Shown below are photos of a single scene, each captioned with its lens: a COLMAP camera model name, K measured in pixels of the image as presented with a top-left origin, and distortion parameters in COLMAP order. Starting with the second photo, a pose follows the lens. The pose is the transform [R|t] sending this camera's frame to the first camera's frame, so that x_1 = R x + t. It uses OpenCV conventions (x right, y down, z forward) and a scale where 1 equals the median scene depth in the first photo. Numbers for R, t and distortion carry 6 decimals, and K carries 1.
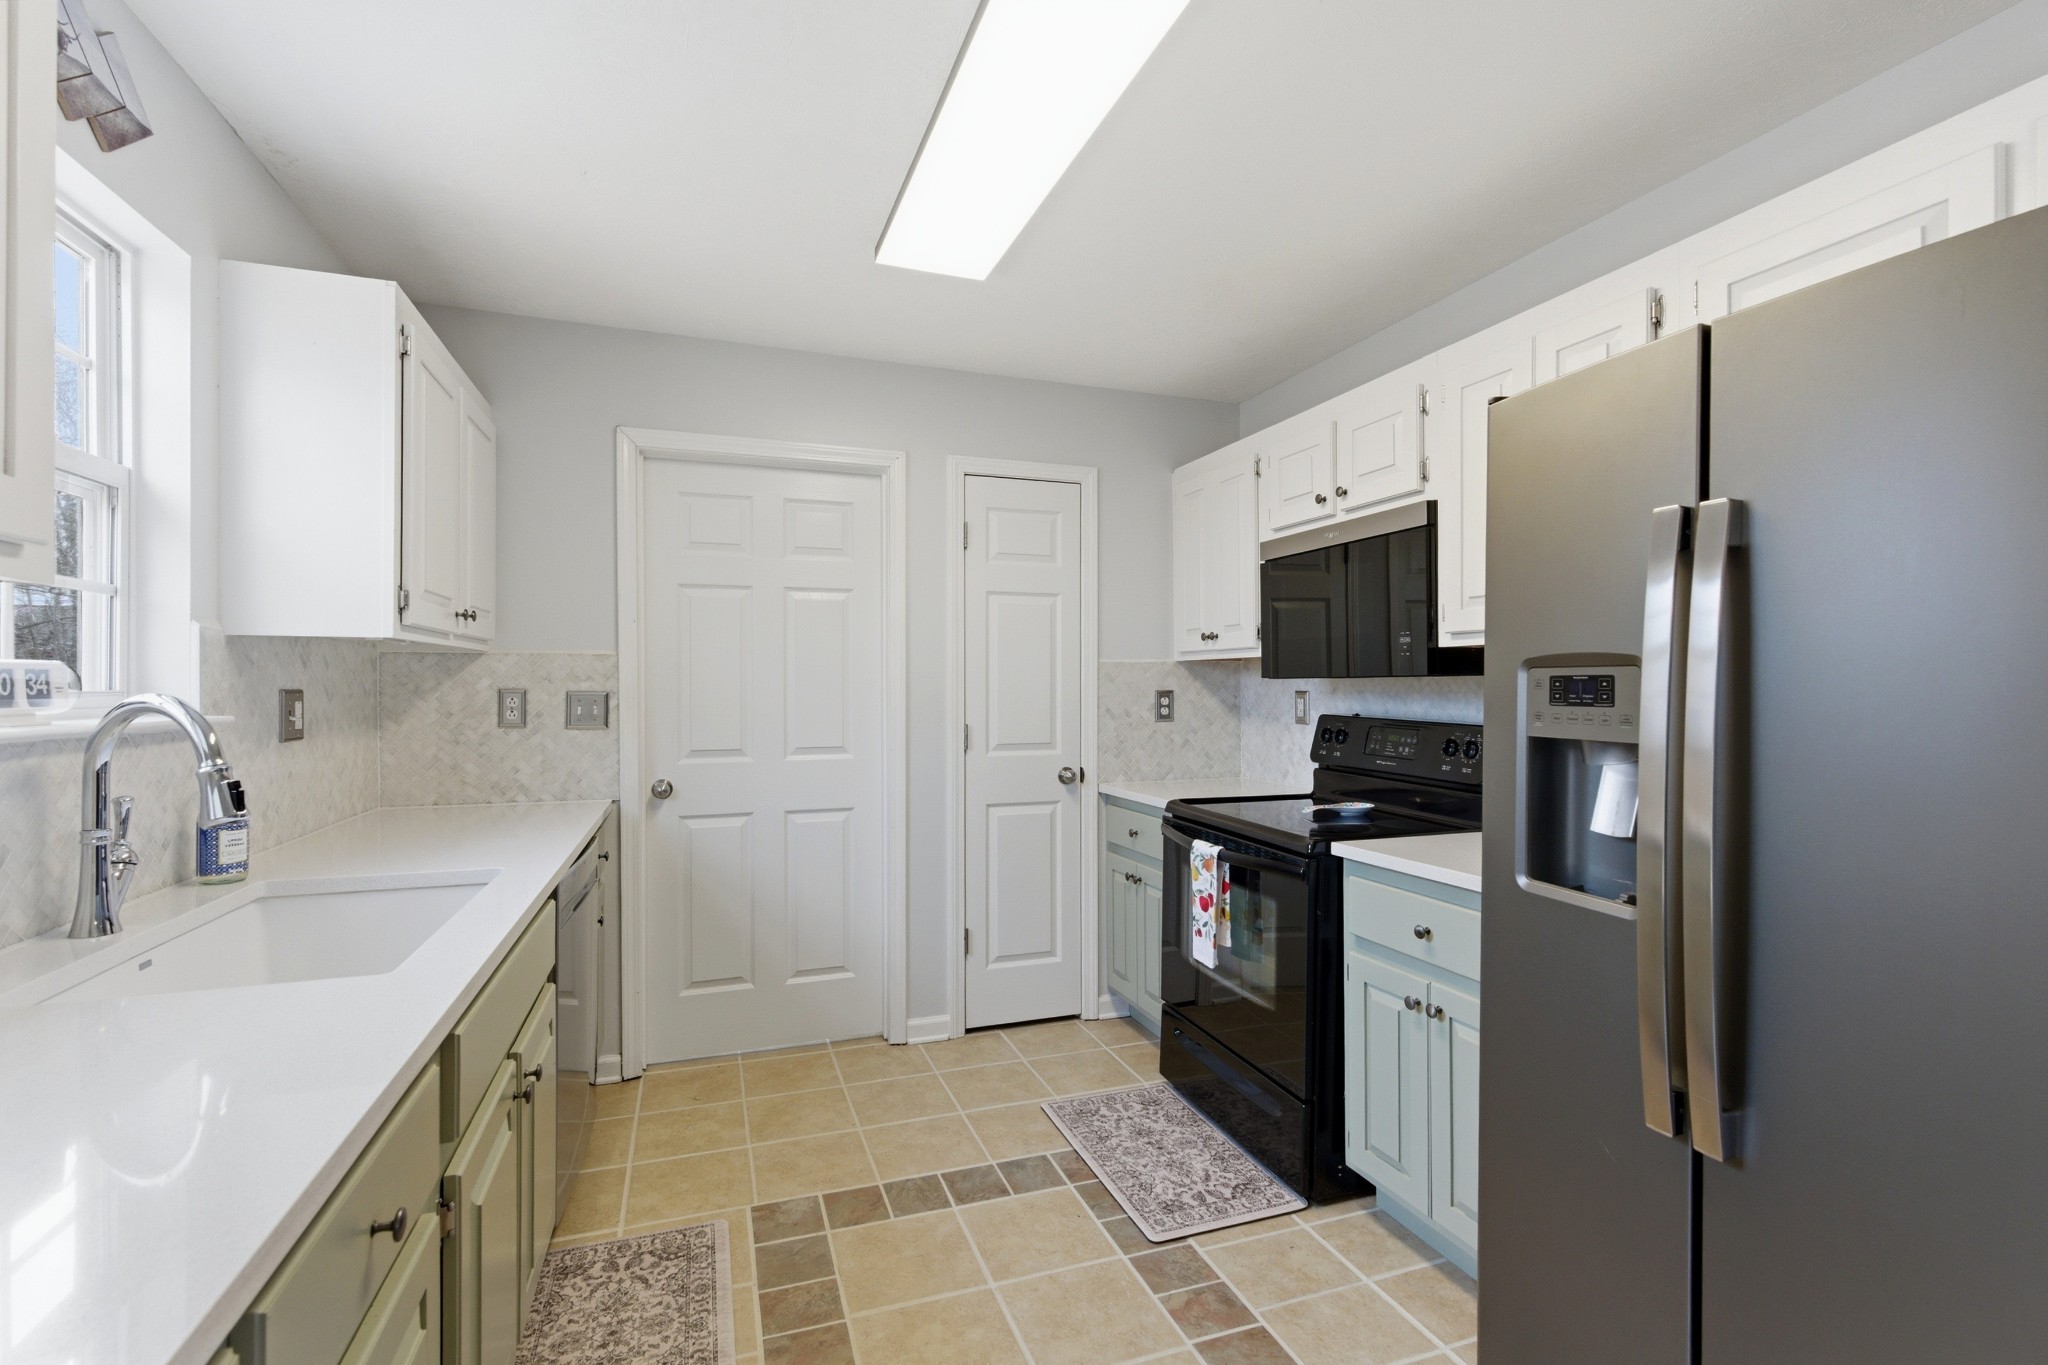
lens RADIAL K [[936.6, 0, 1023.2], [0, 936.6, 685.6], [0, 0, 1]] dist [0.000574, 0.000732]
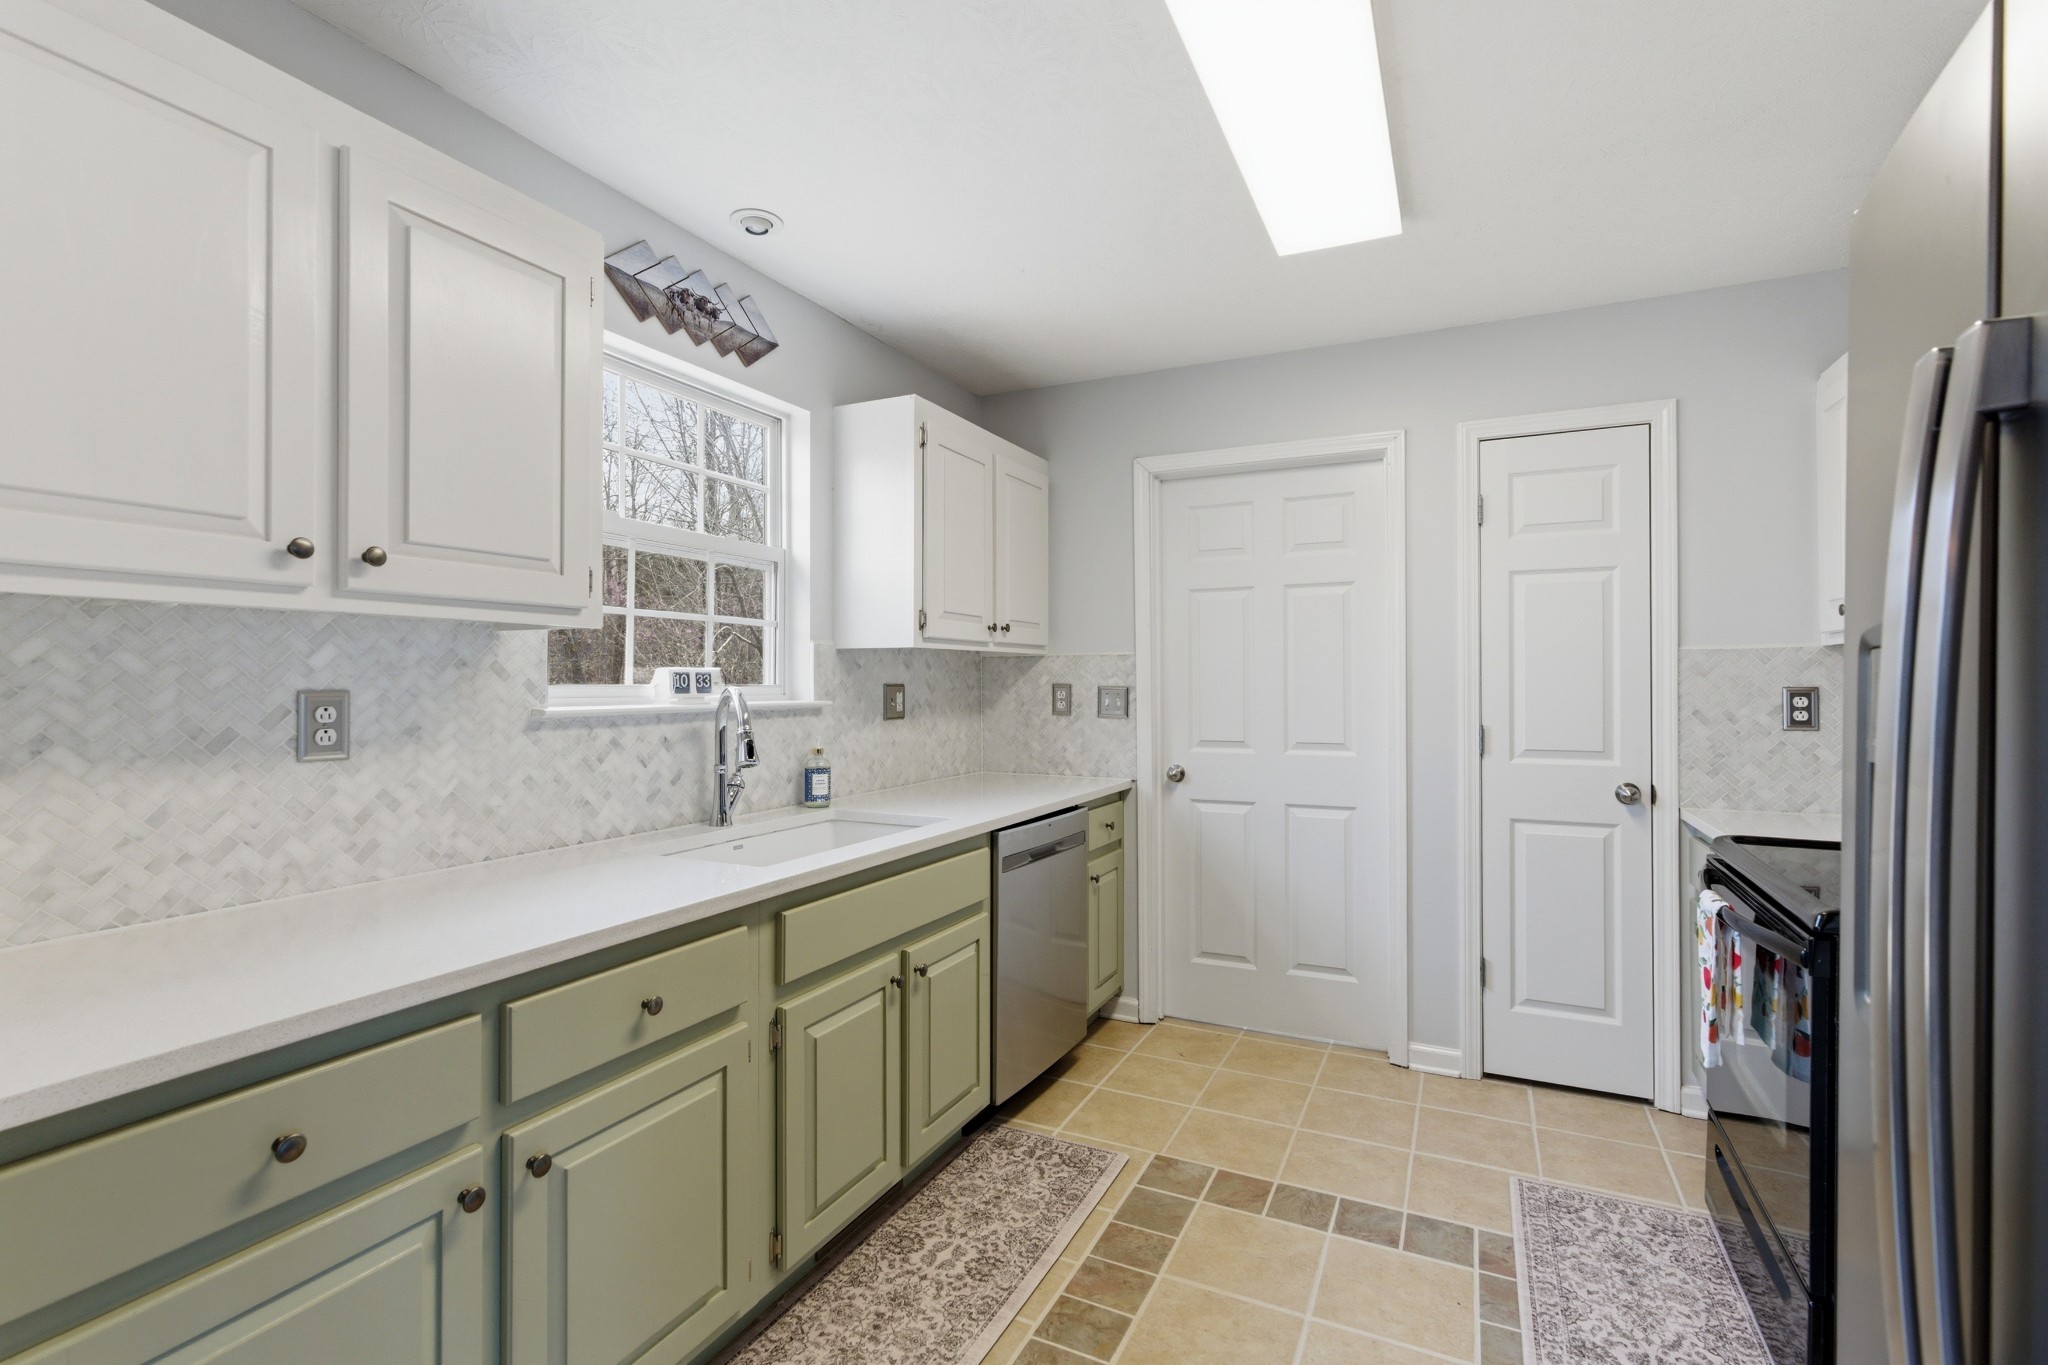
lens RADIAL K [[931.5, 0, 1033.7], [0, 931.5, 677.9], [0, 0, 1]] dist [0.000299, 0.001701]
pose [[0.700841, -0.003893, -0.713307, 0.328990], [0.001092, 0.999990, -0.004384, 0.000802], [0.713317, 0.002294, 0.700838, 0.107613]]
